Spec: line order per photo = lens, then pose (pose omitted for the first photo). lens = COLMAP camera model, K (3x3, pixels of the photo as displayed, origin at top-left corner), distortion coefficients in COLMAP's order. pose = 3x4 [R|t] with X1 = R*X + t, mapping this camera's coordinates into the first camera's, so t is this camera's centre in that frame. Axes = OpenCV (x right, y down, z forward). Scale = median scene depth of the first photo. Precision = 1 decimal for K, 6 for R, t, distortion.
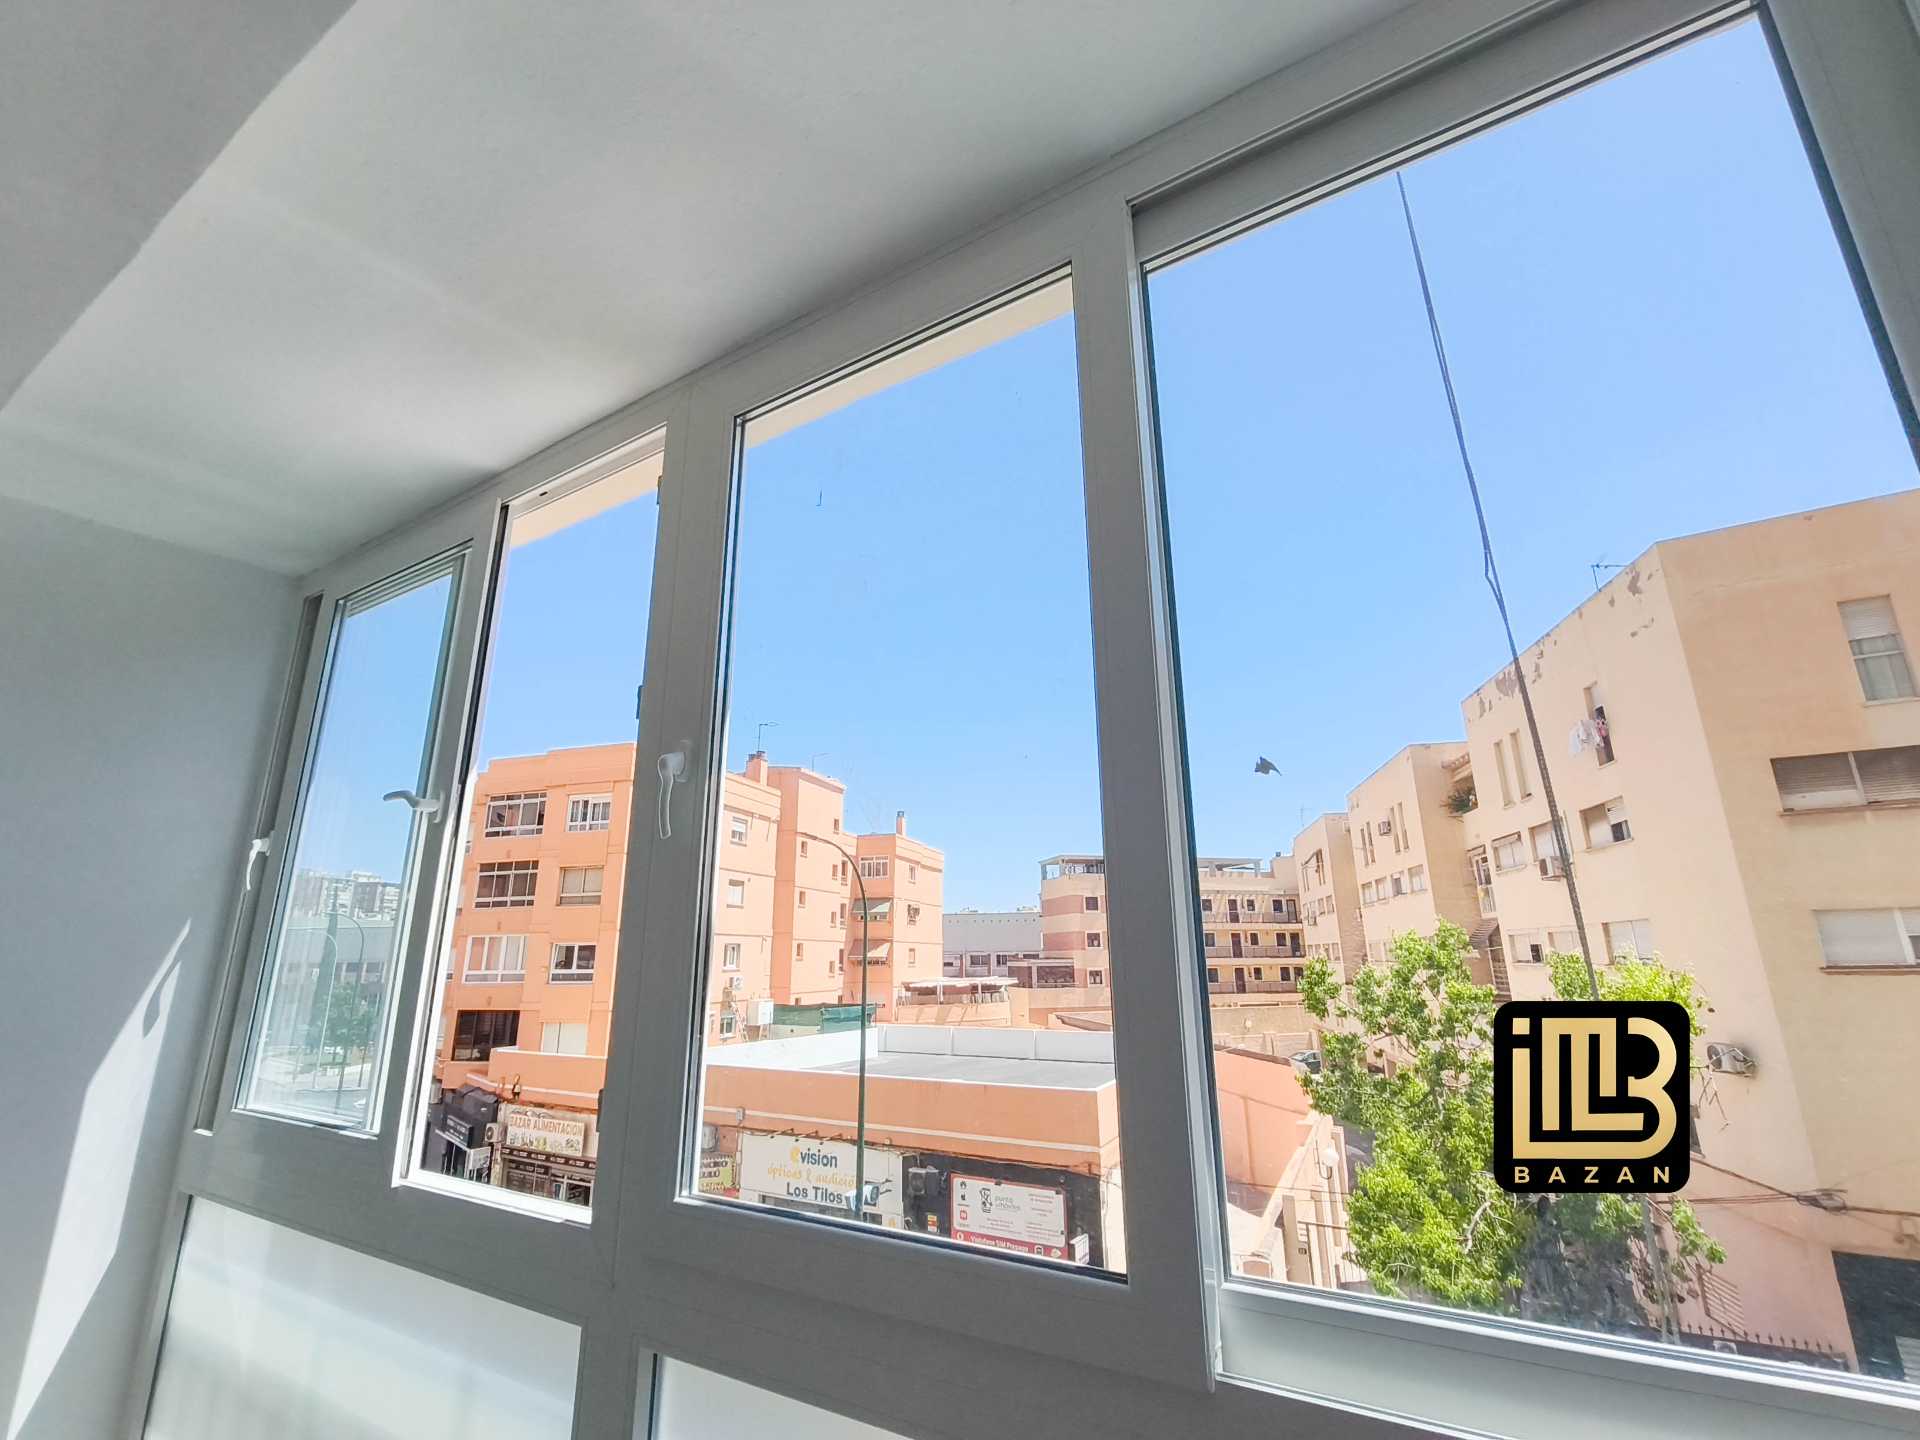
lens RADIAL K [[882.2, 0, 959.7], [0, 882.2, 700.2], [0, 0, 1]] dist [-0.003167, -0.000261]
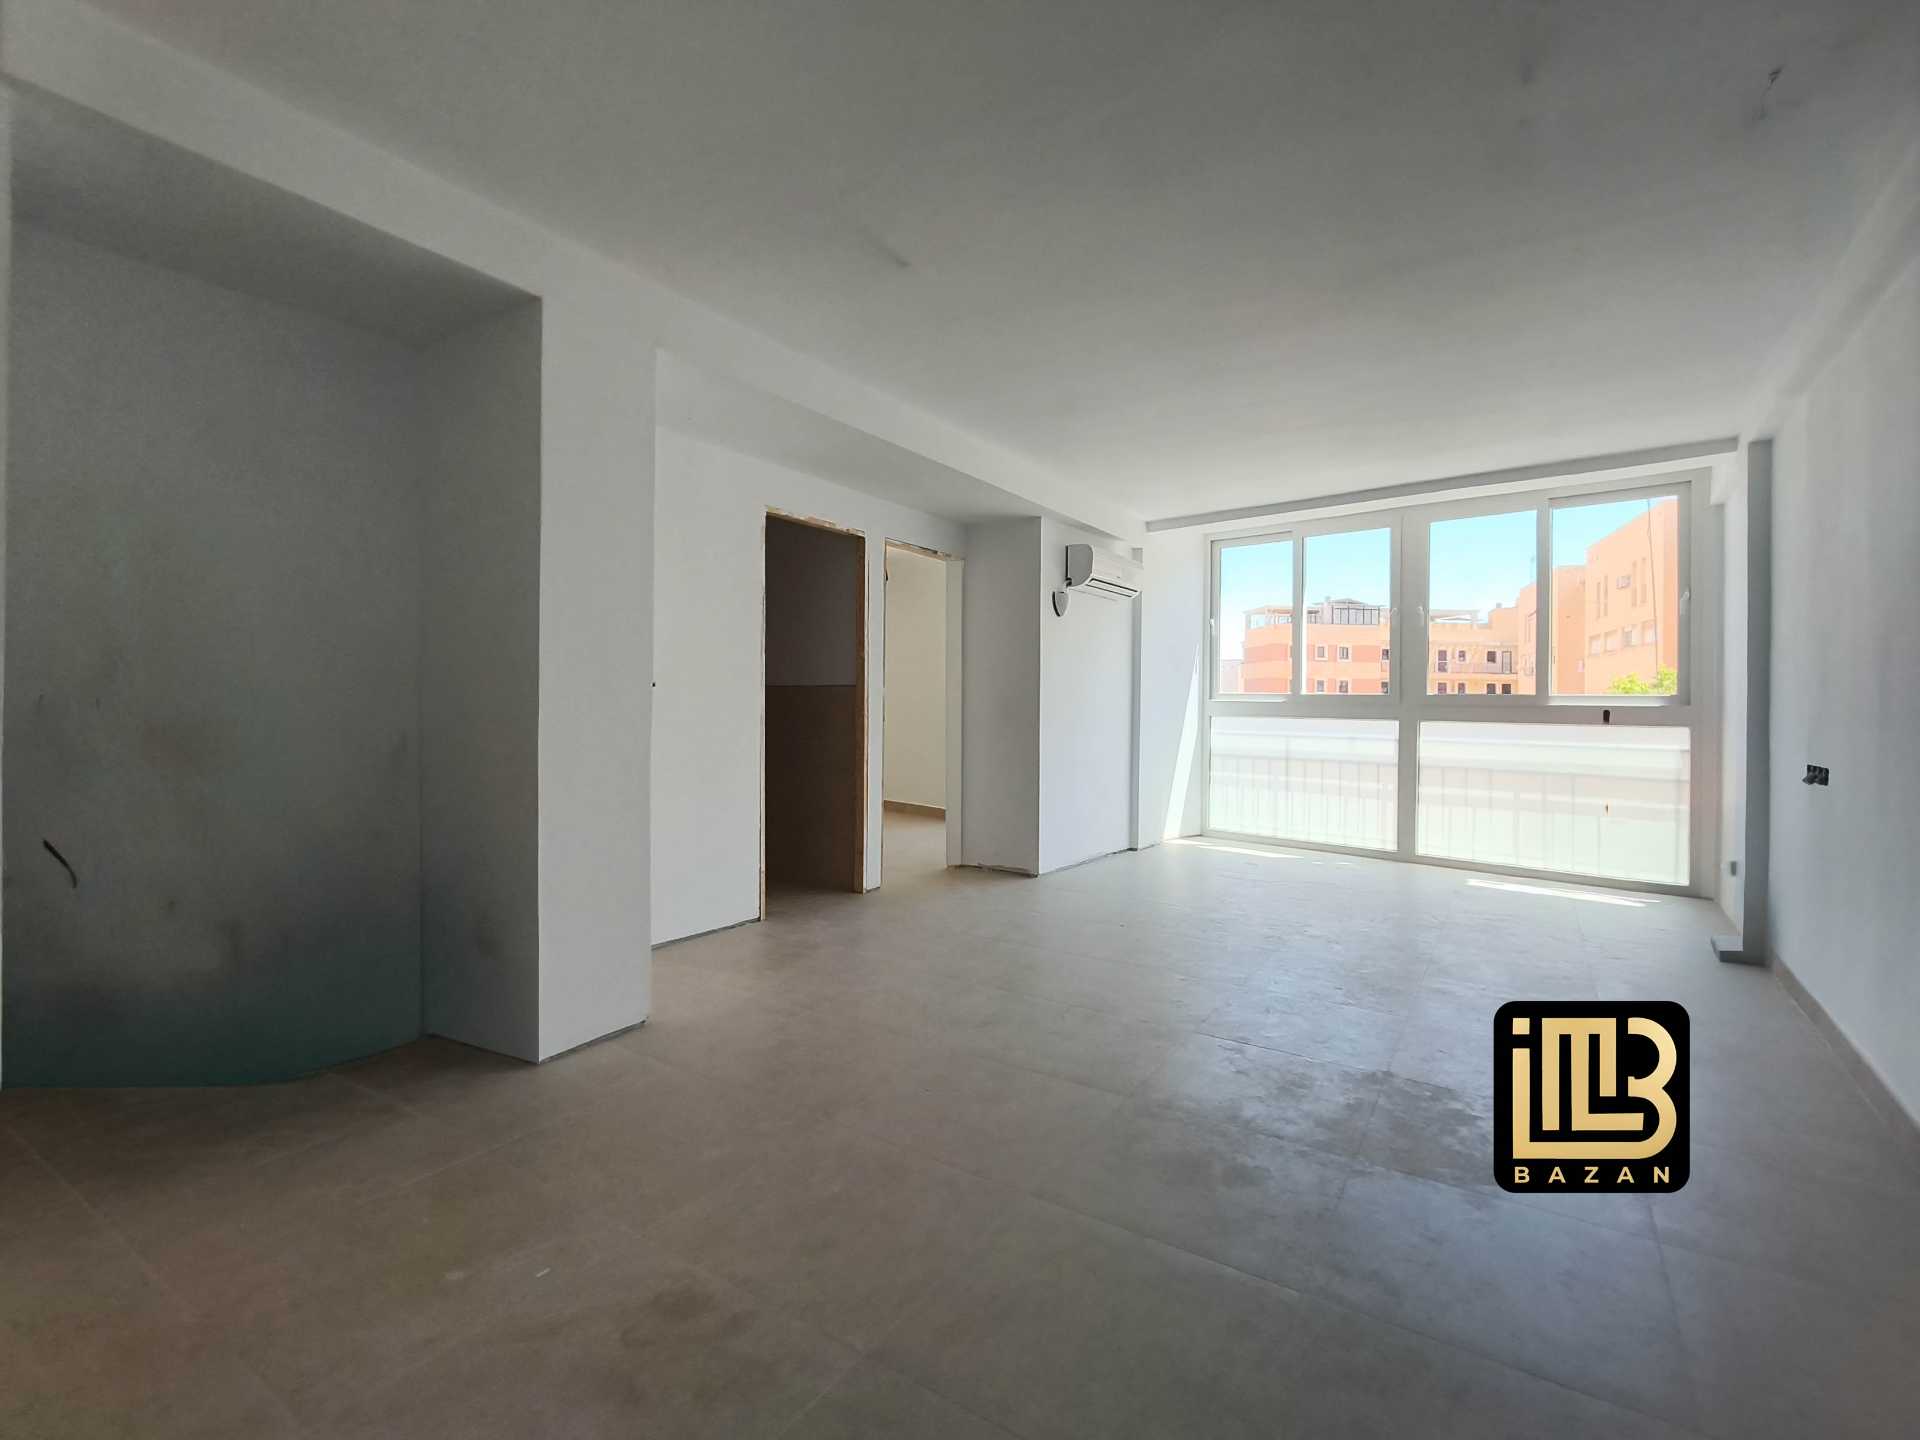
lens RADIAL K [[882.2, 0, 959.7], [0, 882.2, 700.2], [0, 0, 1]] dist [-0.003167, -0.000261]
pose [[0.979966, 0.023882, -0.197729, -0.065191], [0.032327, 0.960547, 0.276233, -0.030553], [0.196525, -0.277091, 0.940531, -0.146414]]
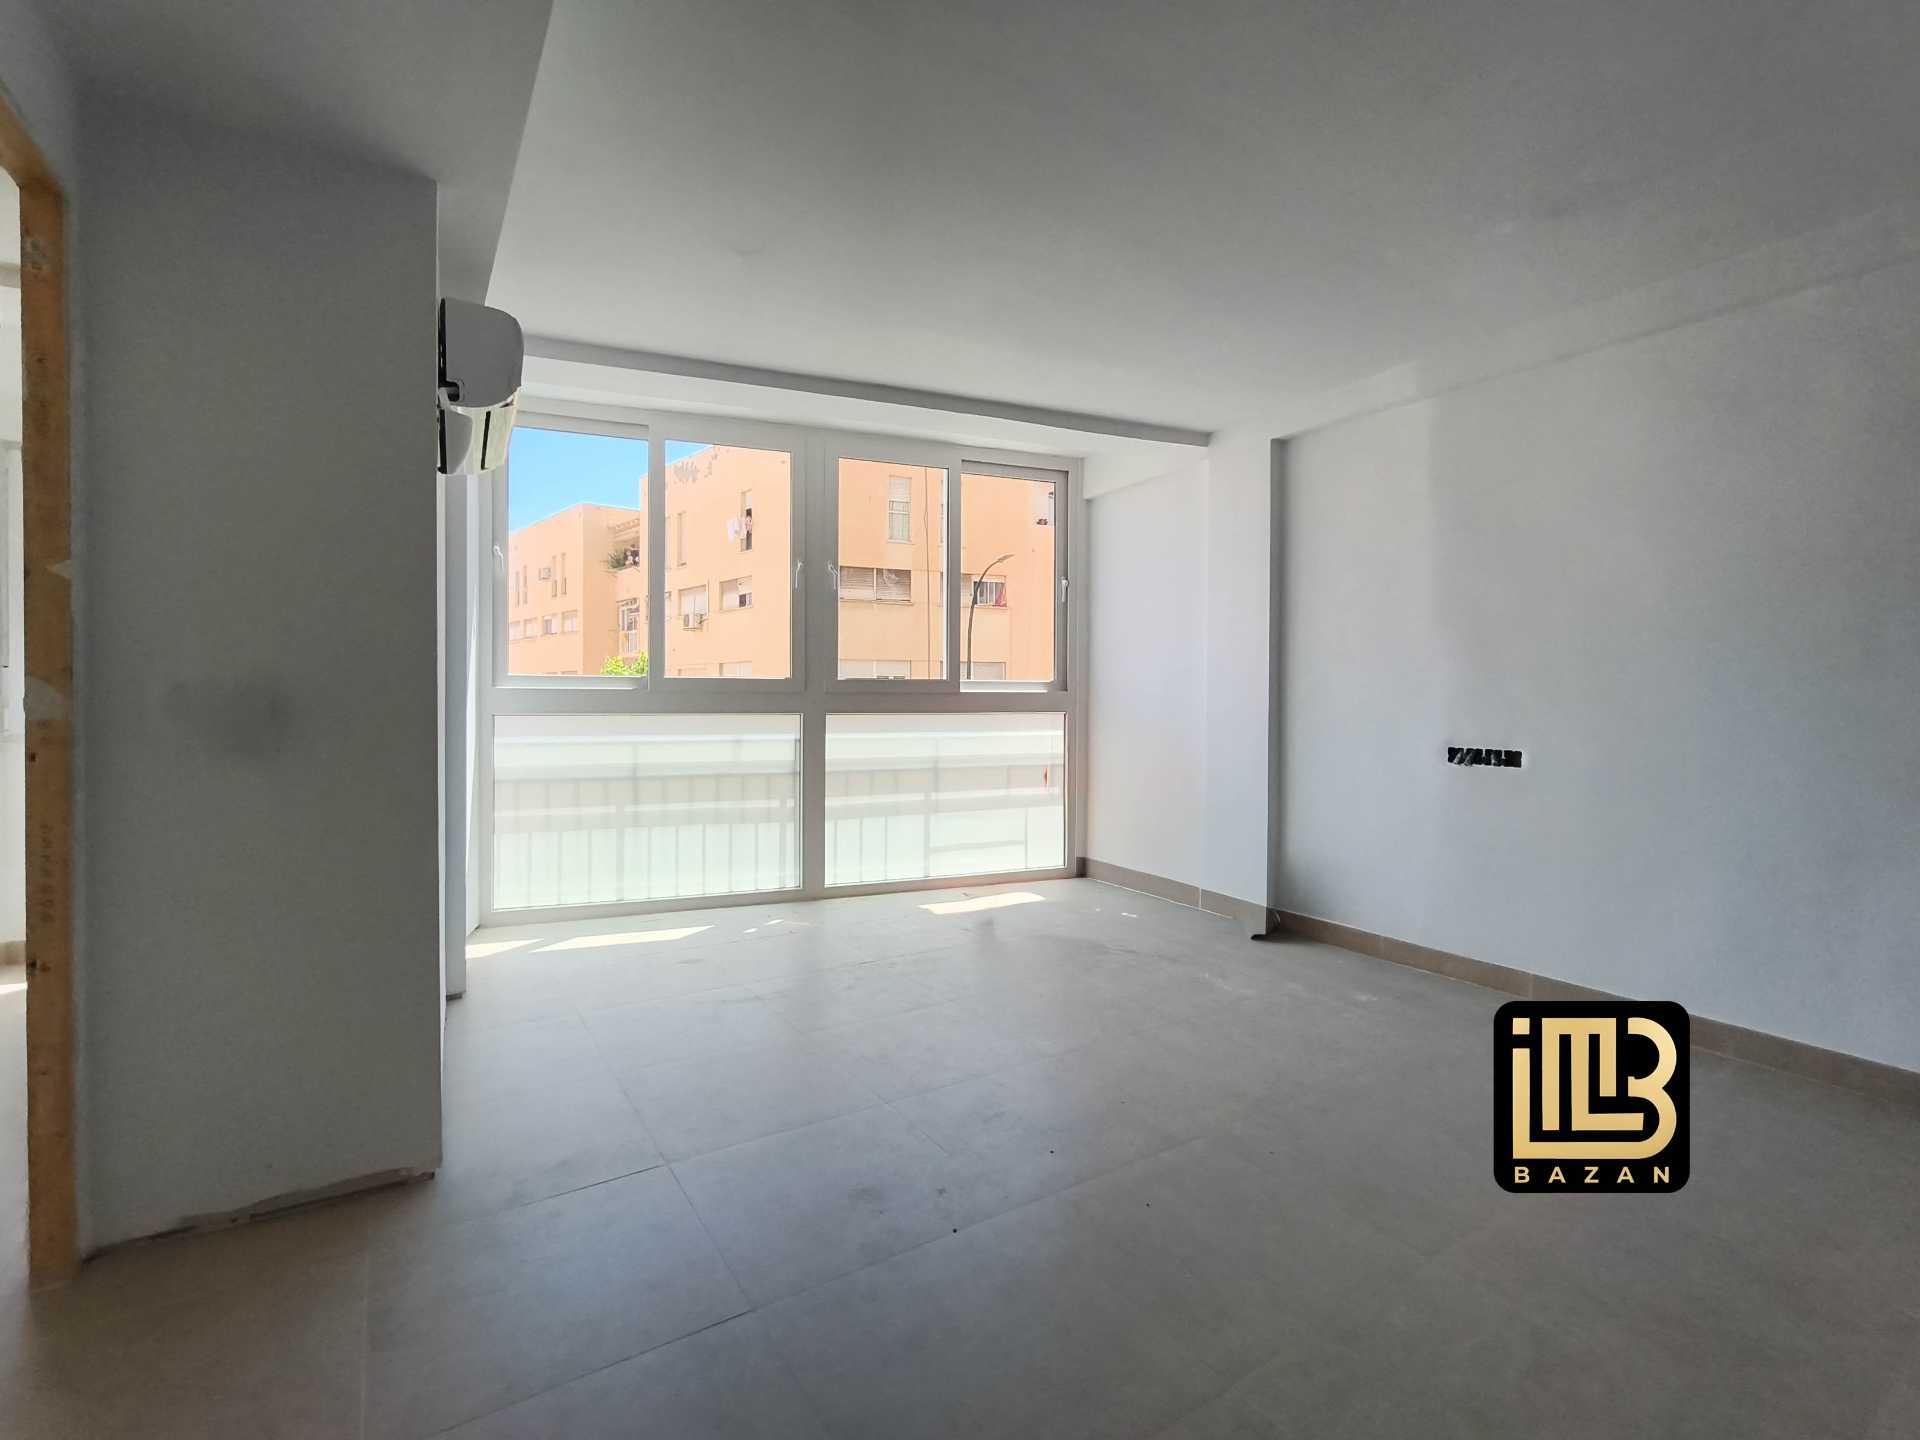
lens RADIAL K [[882.2, 0, 959.7], [0, 882.2, 700.2], [0, 0, 1]] dist [-0.003167, -0.000261]
pose [[0.584199, 0.007064, 0.811579, -0.107347], [-0.237435, 0.957702, 0.162576, -0.004475], [-0.776103, -0.287674, 0.561167, -0.057261]]
